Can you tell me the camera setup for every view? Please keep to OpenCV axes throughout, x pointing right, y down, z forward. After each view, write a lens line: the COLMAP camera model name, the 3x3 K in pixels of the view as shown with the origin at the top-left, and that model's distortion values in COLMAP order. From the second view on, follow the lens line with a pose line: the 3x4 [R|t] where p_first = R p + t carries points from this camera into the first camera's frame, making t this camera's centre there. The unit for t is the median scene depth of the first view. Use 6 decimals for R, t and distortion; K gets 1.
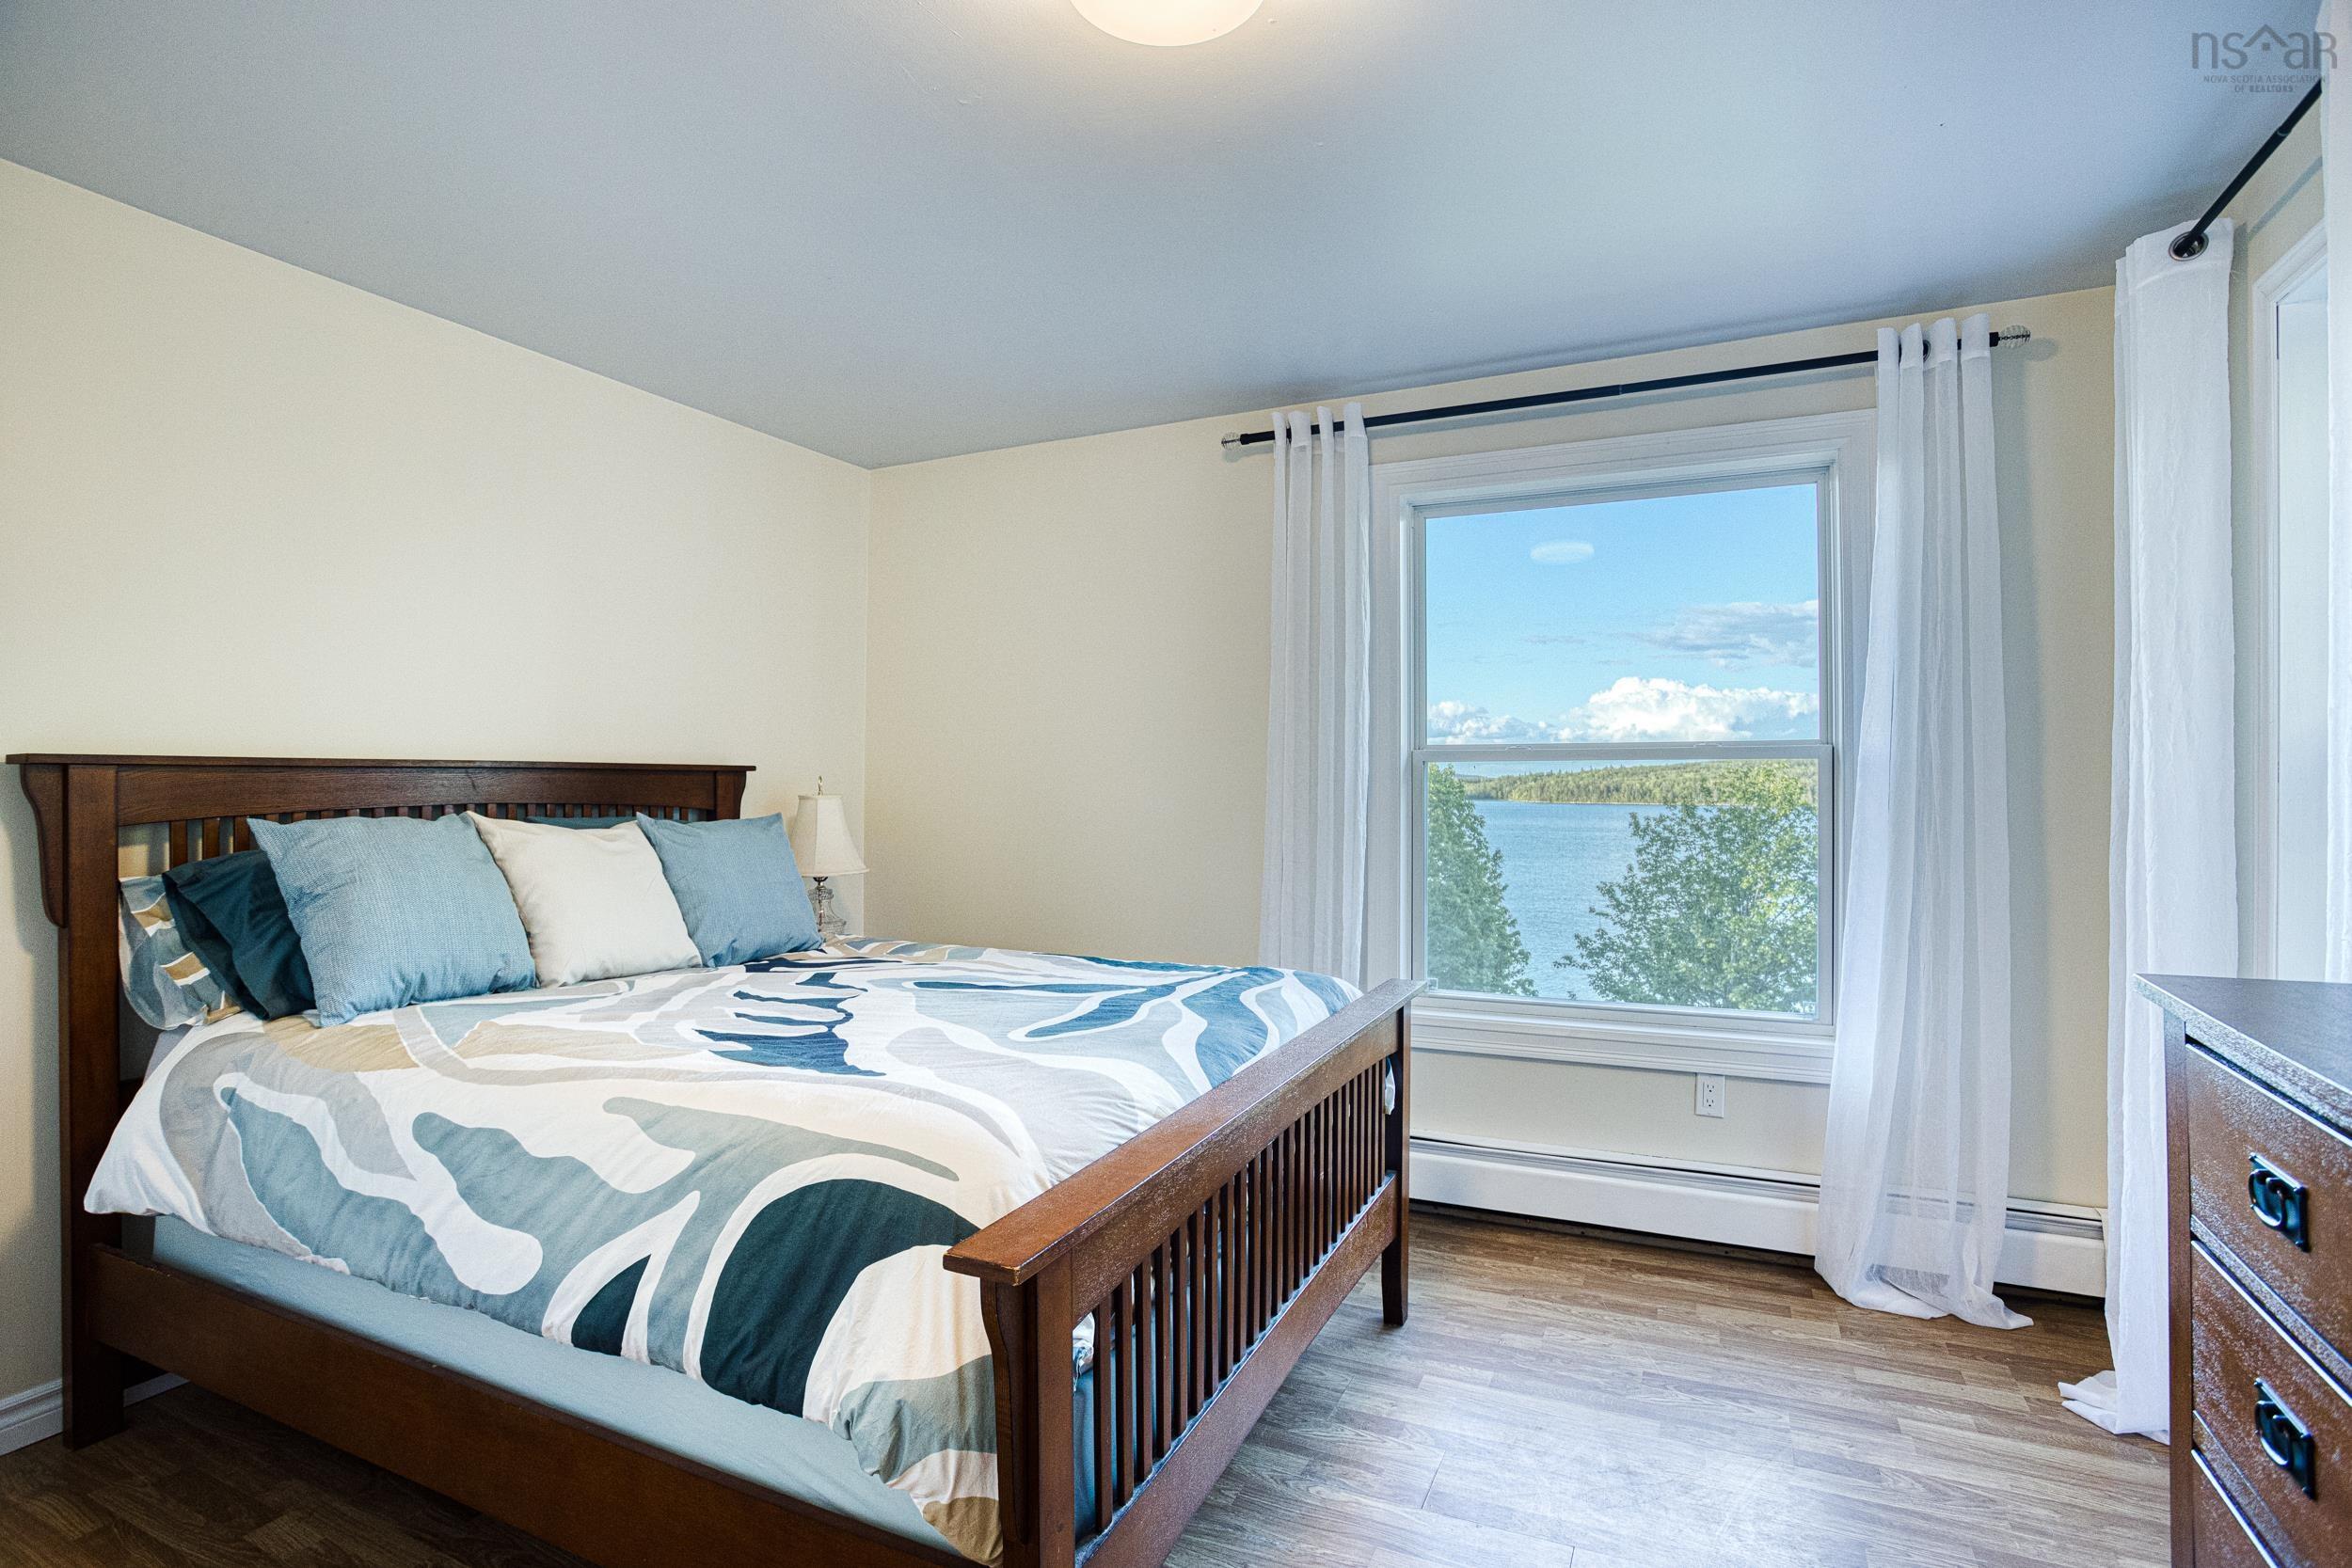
lens RADIAL K [[1146.4, 0, 1164.9], [0, 1146.4, 777.0], [0, 0, 1]] dist [-0.064173, 0.023887]
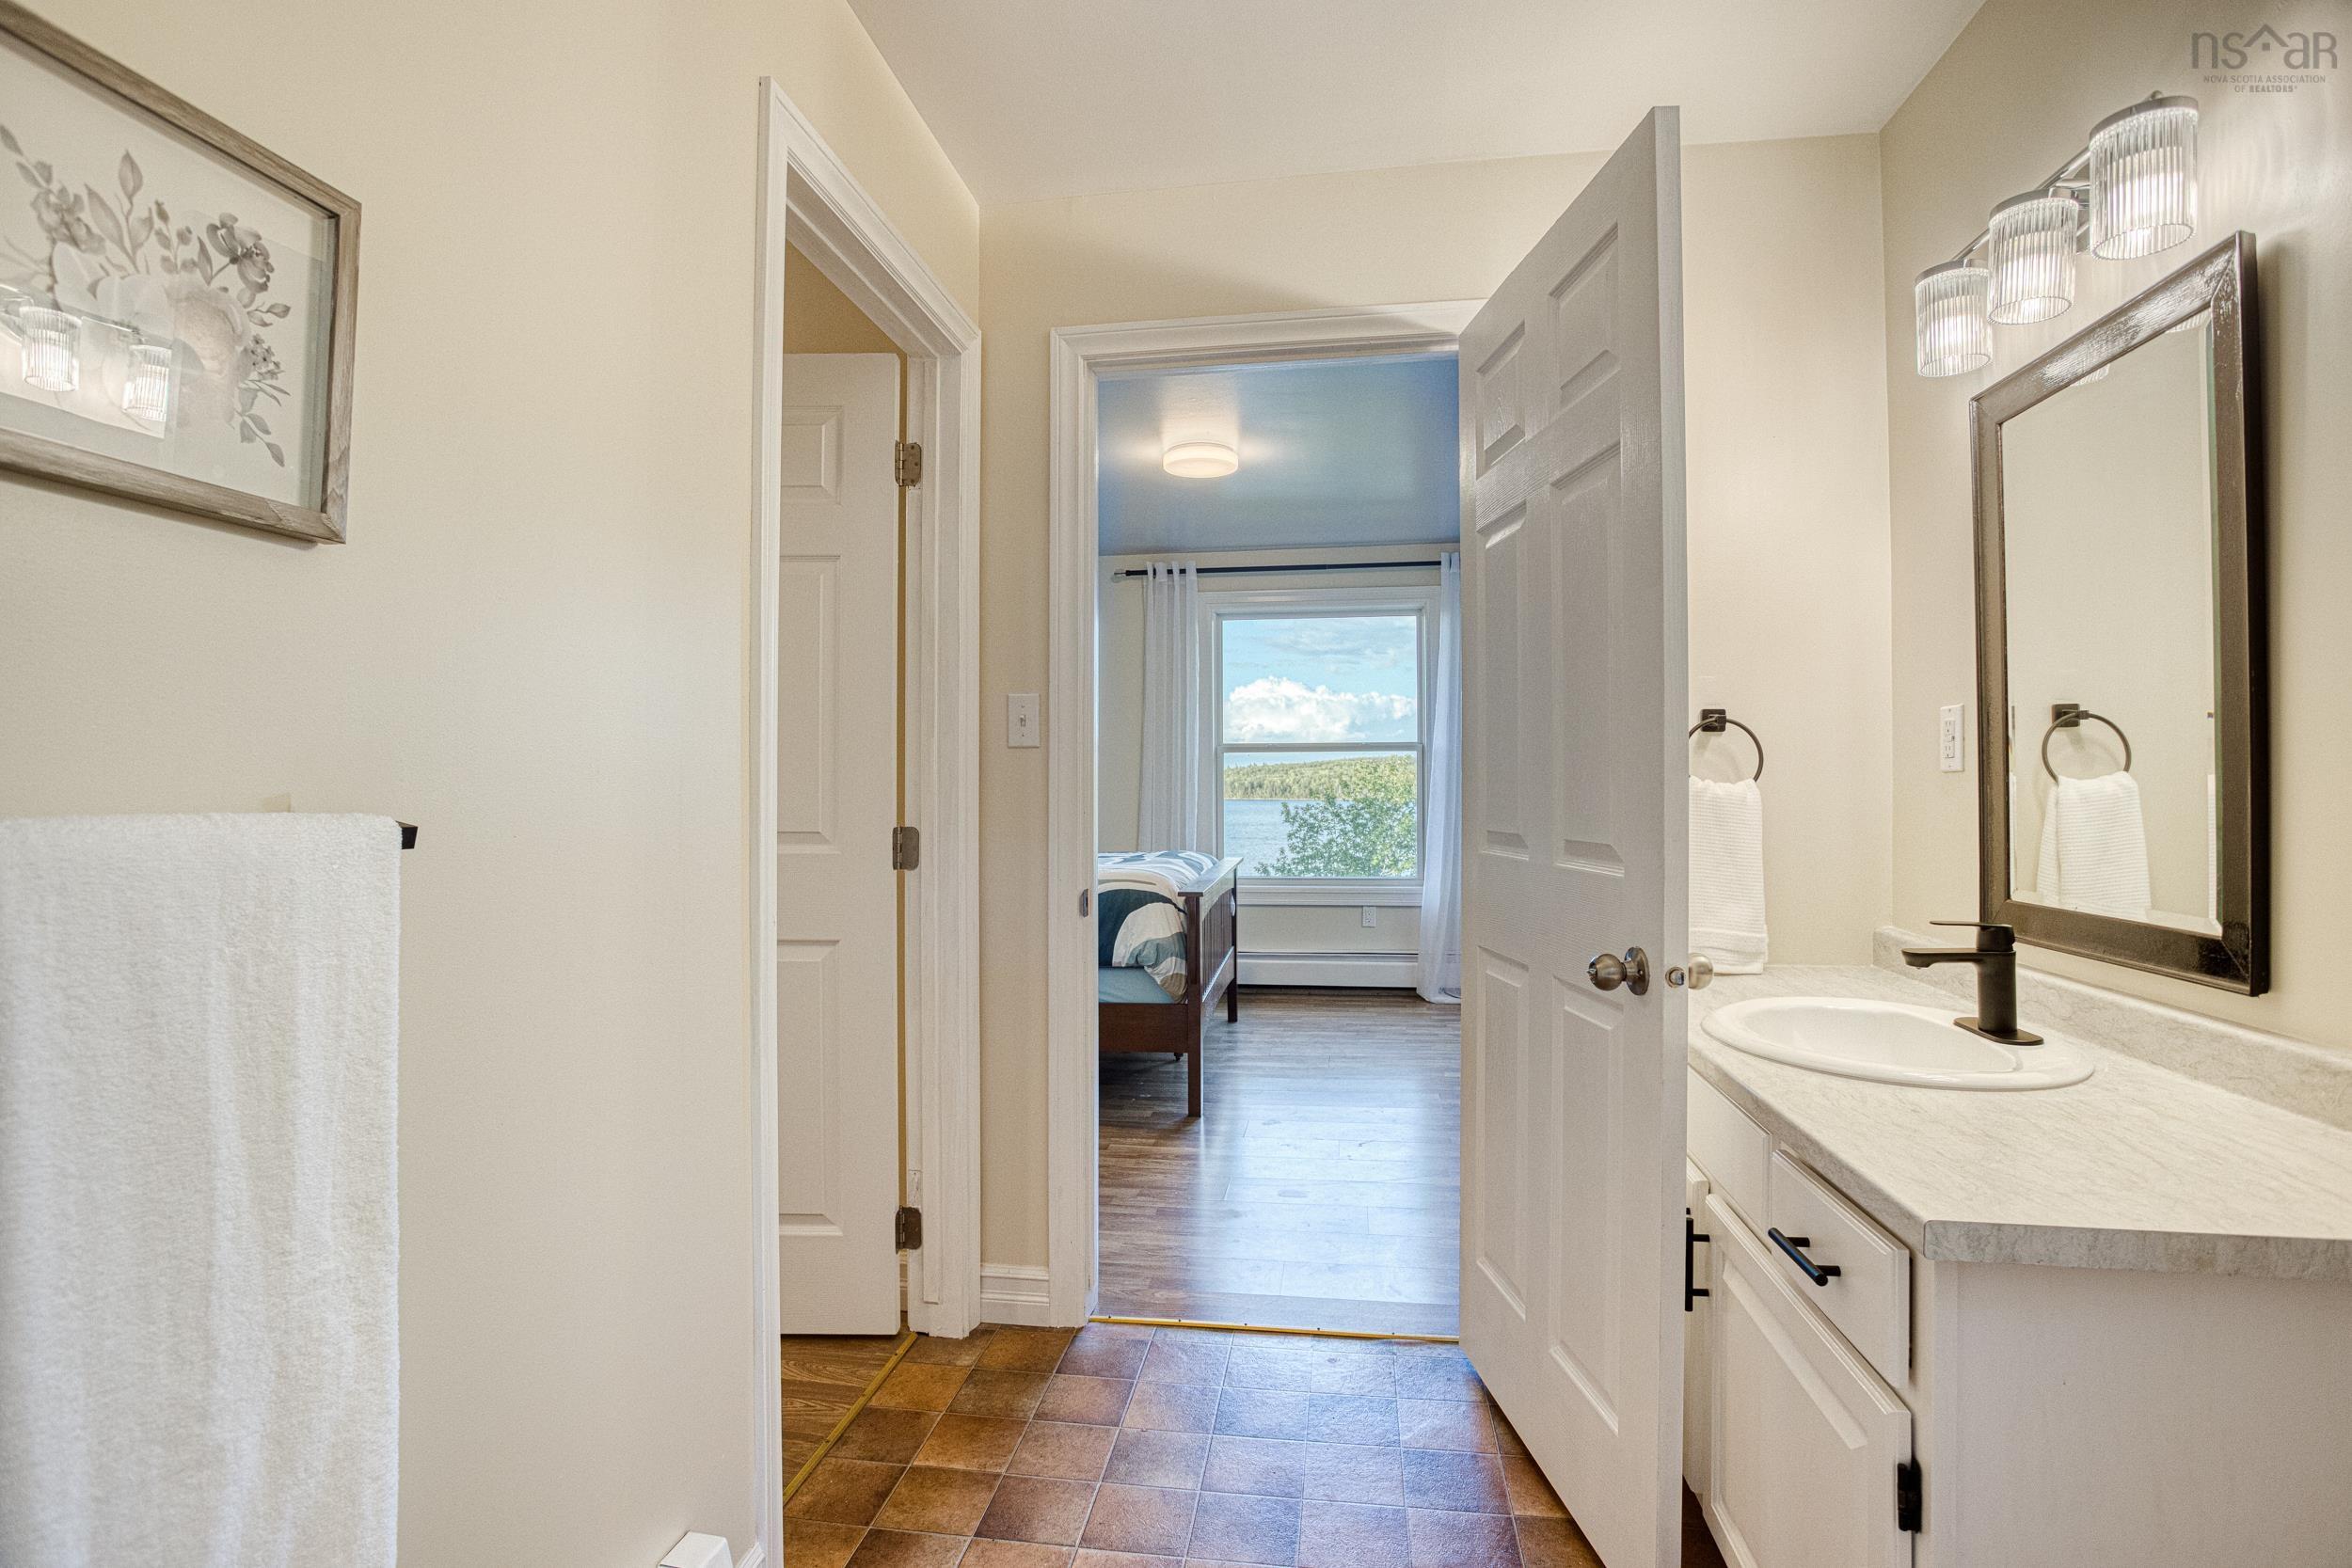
lens RADIAL K [[1146.4, 0, 1183.2], [0, 1146.4, 772.2], [0, 0, 1]] dist [-0.064173, 0.023887]
pose [[0.952171, -0.001381, 0.305563, -0.408548], [0.001900, 0.999997, -0.001401, 0.021601], [-0.305560, 0.001914, 0.952171, -0.757176]]
